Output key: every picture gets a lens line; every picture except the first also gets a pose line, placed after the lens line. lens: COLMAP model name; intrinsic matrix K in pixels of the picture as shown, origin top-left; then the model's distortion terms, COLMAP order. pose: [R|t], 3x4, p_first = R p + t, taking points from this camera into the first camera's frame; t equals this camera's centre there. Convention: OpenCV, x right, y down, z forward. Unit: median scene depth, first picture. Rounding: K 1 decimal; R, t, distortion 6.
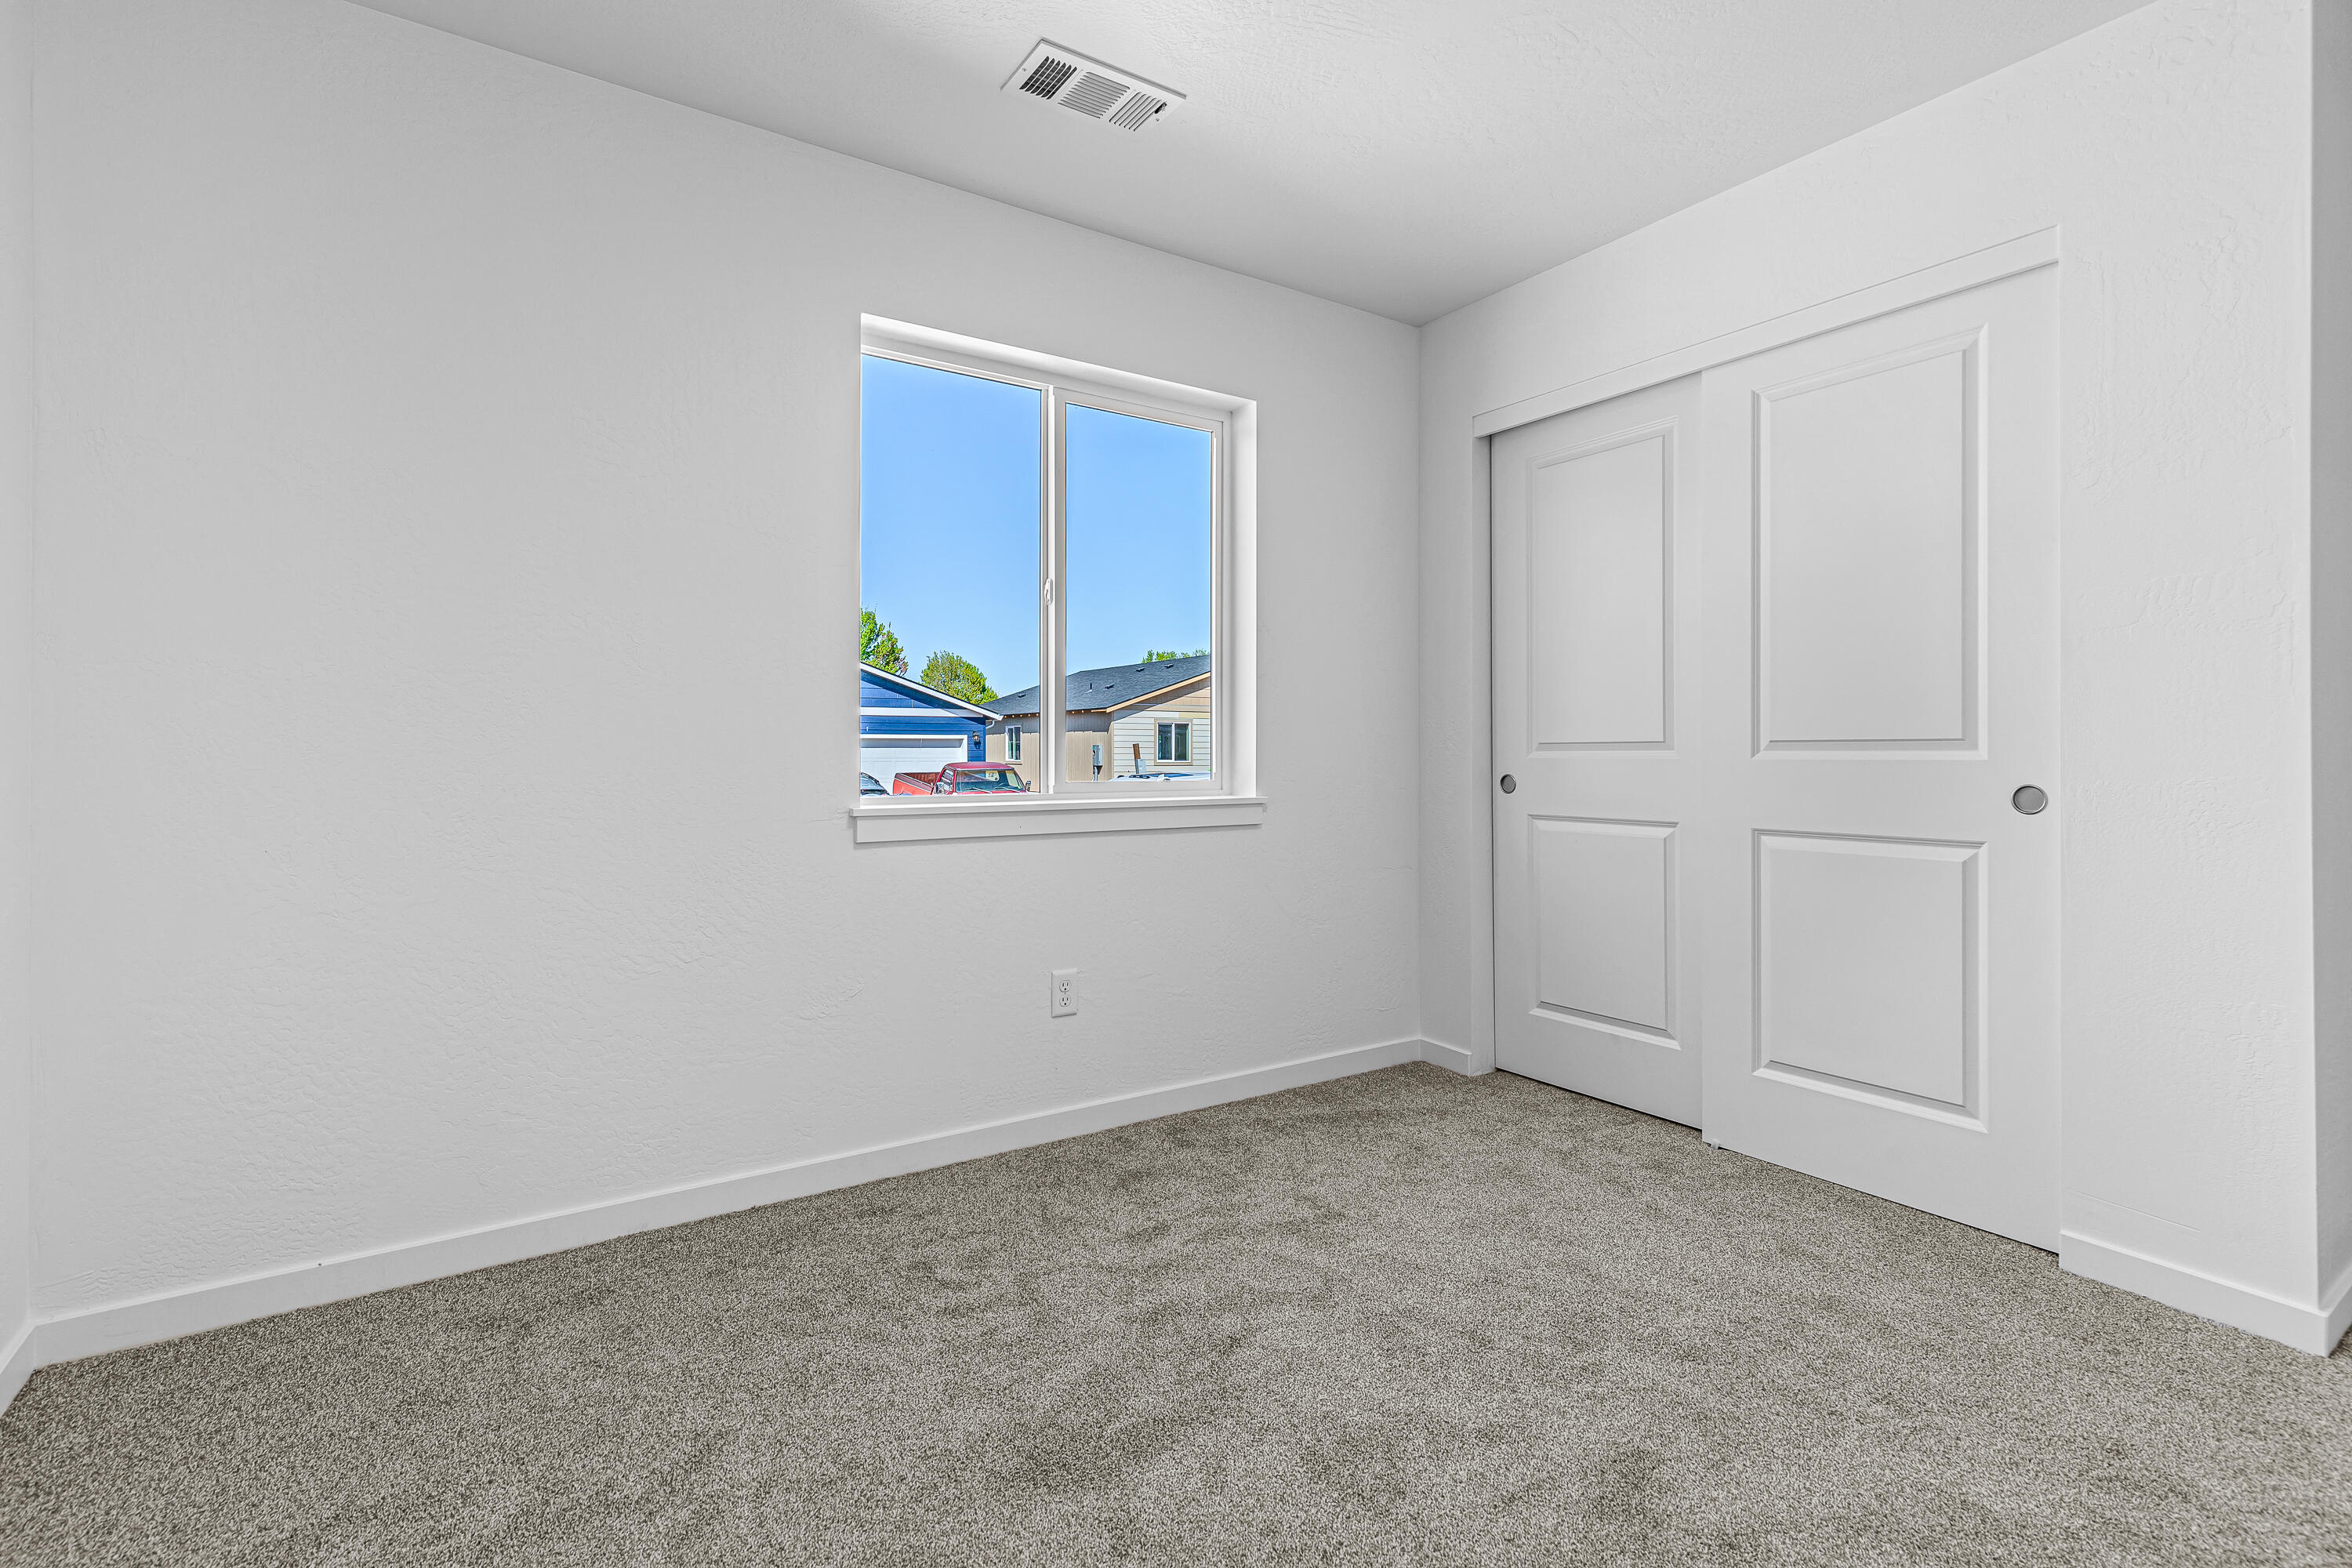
lens RADIAL K [[1071.5, 0, 1181.5], [0, 1071.5, 768.9], [0, 0, 1]] dist [0.021808, -0.002102]
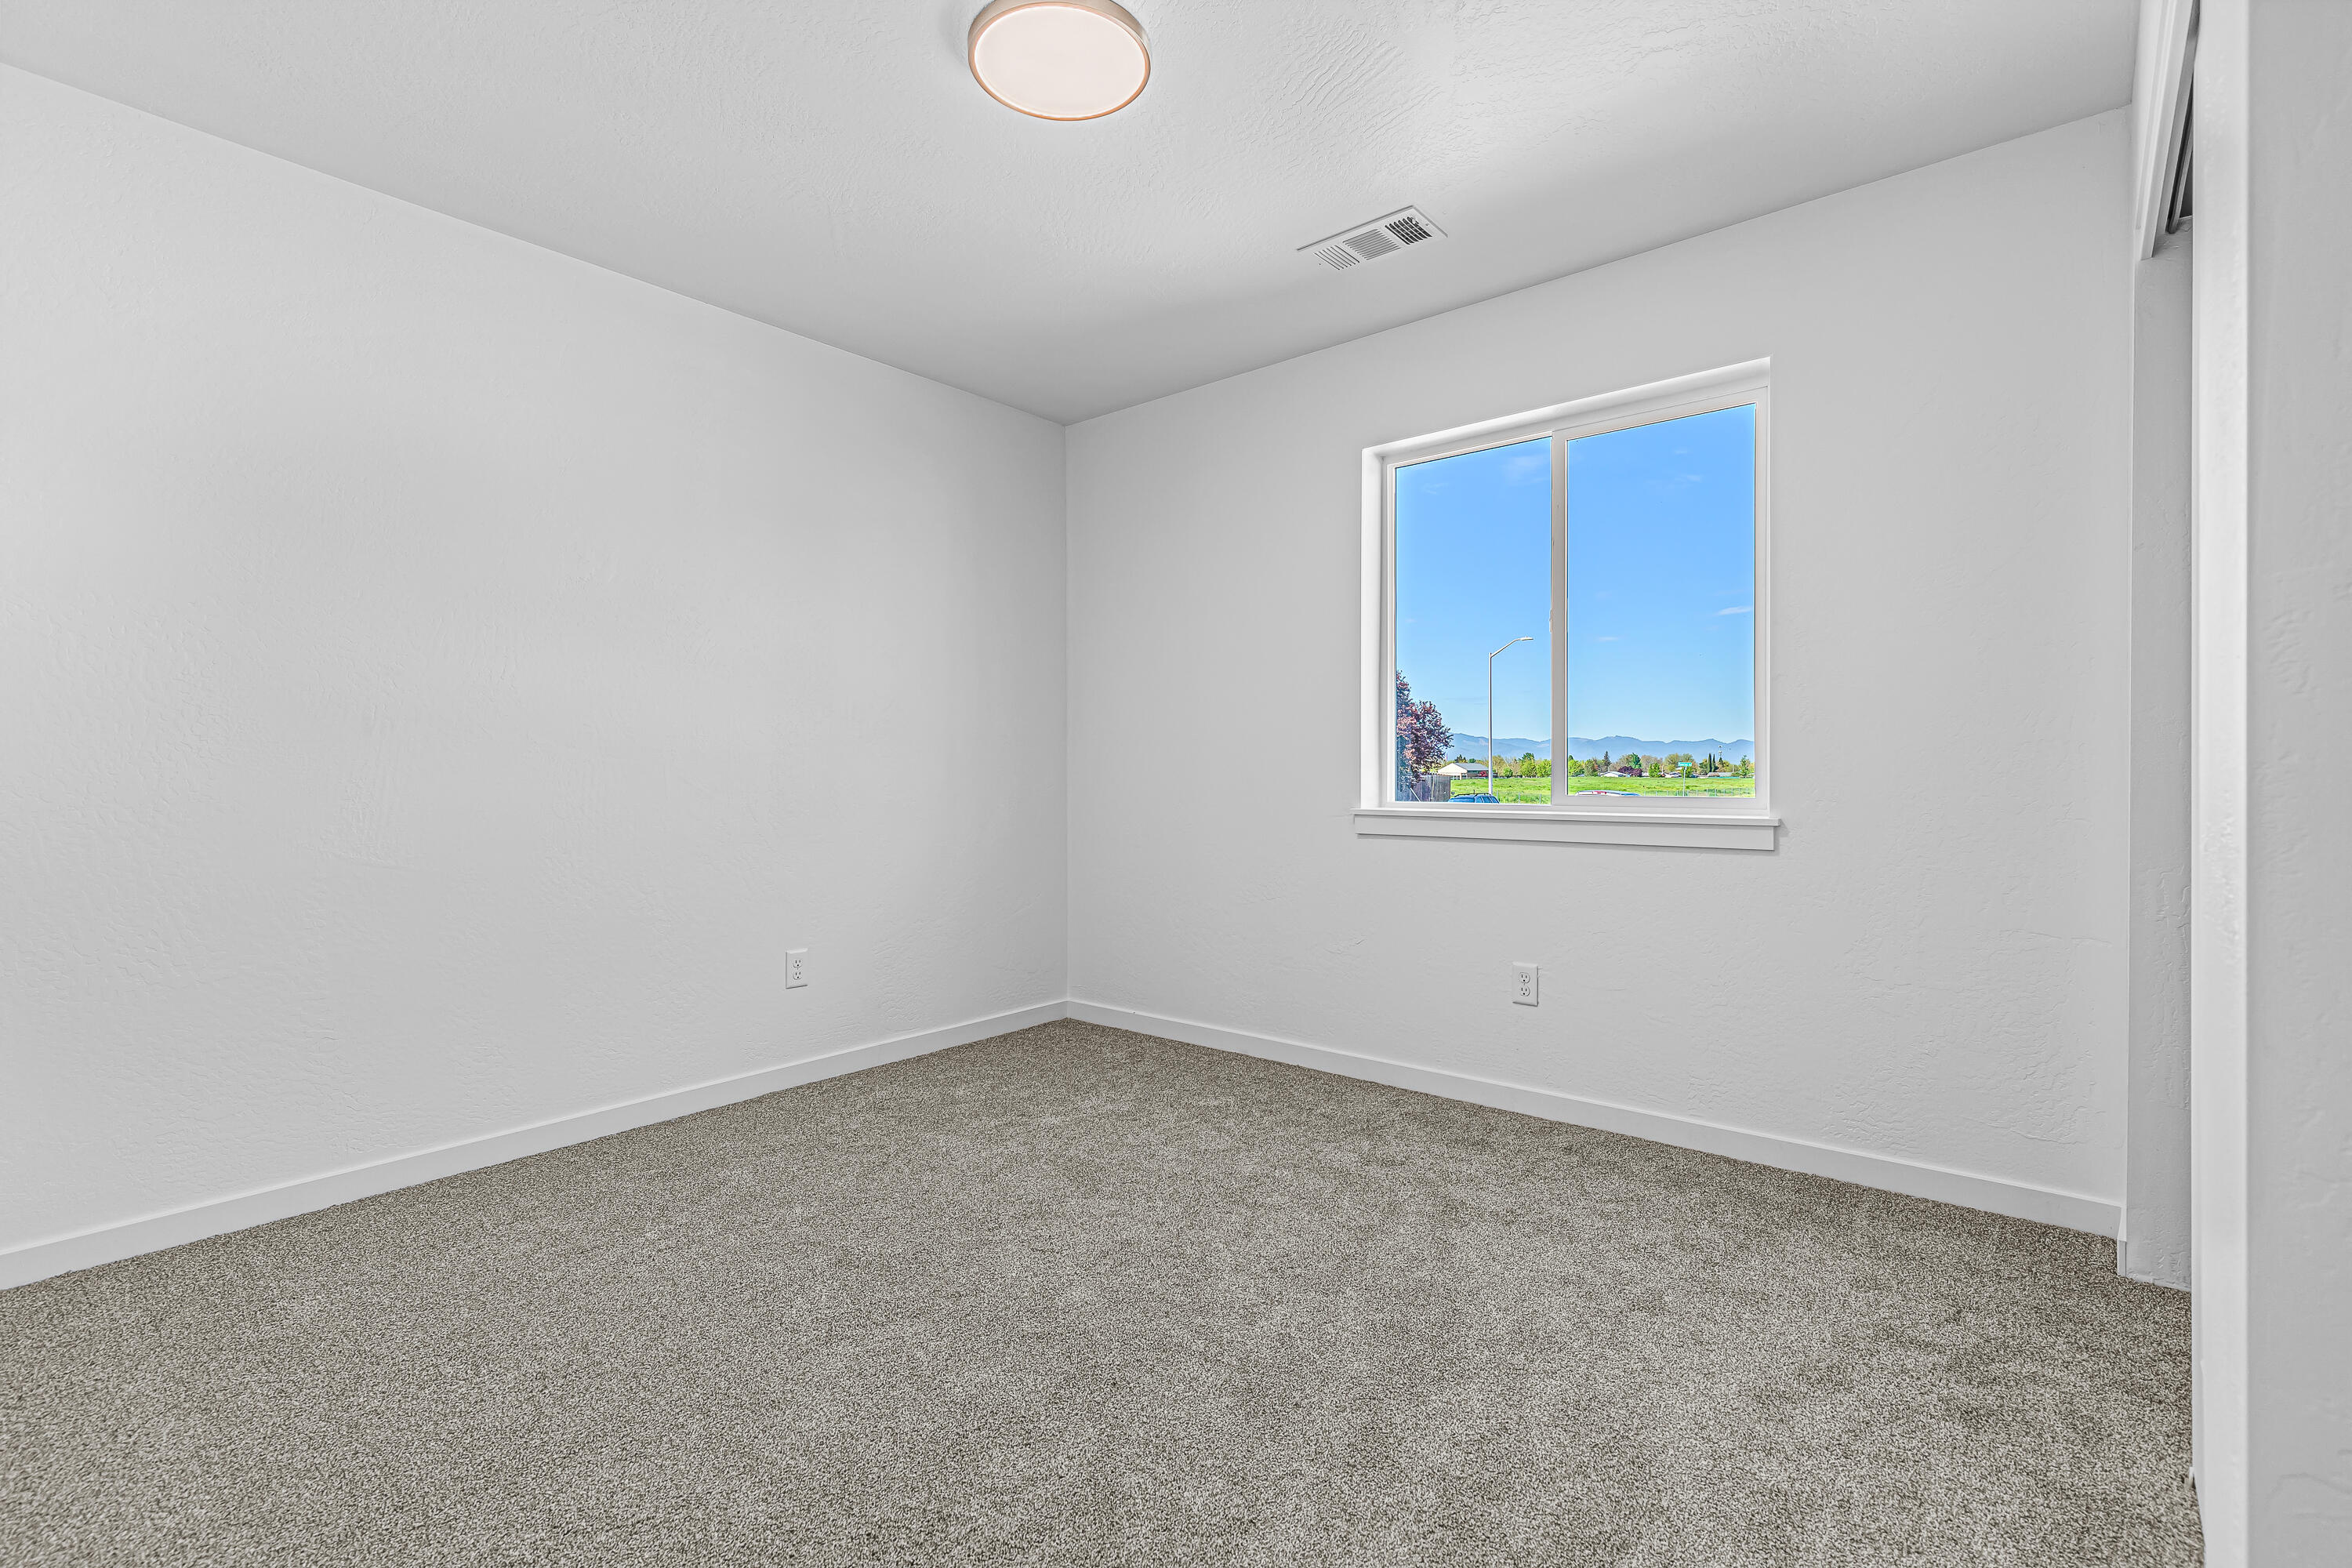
lens RADIAL K [[1071.5, 0, 1184.1], [0, 1071.5, 778.3], [0, 0, 1]] dist [0.021808, -0.002102]
pose [[0.295387, 0.009057, -0.955335, 0.953305], [-0.004942, 0.999956, 0.007952, -0.013963], [0.955365, 0.002372, 0.295419, 0.368710]]
